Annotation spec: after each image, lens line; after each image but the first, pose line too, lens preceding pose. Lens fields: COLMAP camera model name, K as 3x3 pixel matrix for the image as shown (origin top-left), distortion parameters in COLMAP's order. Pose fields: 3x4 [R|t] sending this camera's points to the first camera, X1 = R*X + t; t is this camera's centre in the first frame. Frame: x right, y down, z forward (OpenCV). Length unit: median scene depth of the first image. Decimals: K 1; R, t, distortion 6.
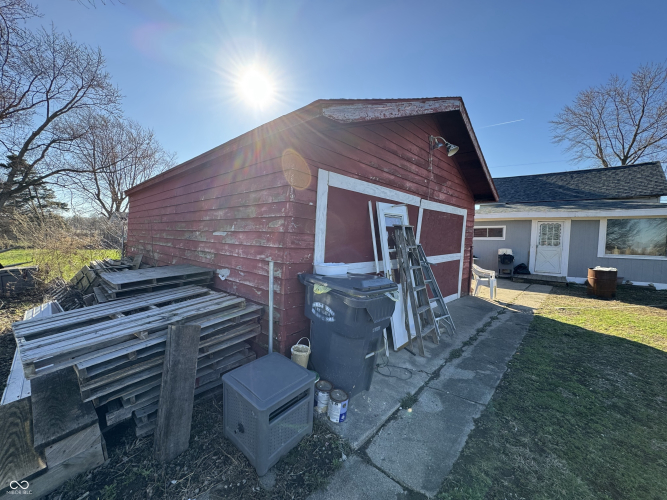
lens RADIAL K [[264.6, 0, 328.9], [0, 264.6, 253.2], [0, 0, 1]] dist [-0.003682, 0.000279]
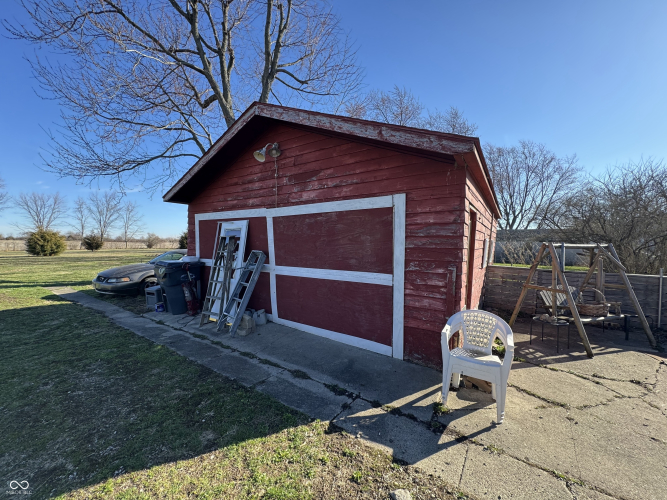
lens RADIAL K [[264.6, 0, 334.0], [0, 264.6, 253.5], [0, 0, 1]] dist [-0.003682, 0.000279]
pose [[0.166626, 0.012095, -0.985946, 1.704241], [-0.079386, 0.996843, -0.001188, -0.055918], [0.982819, 0.078468, 0.167061, 1.302072]]
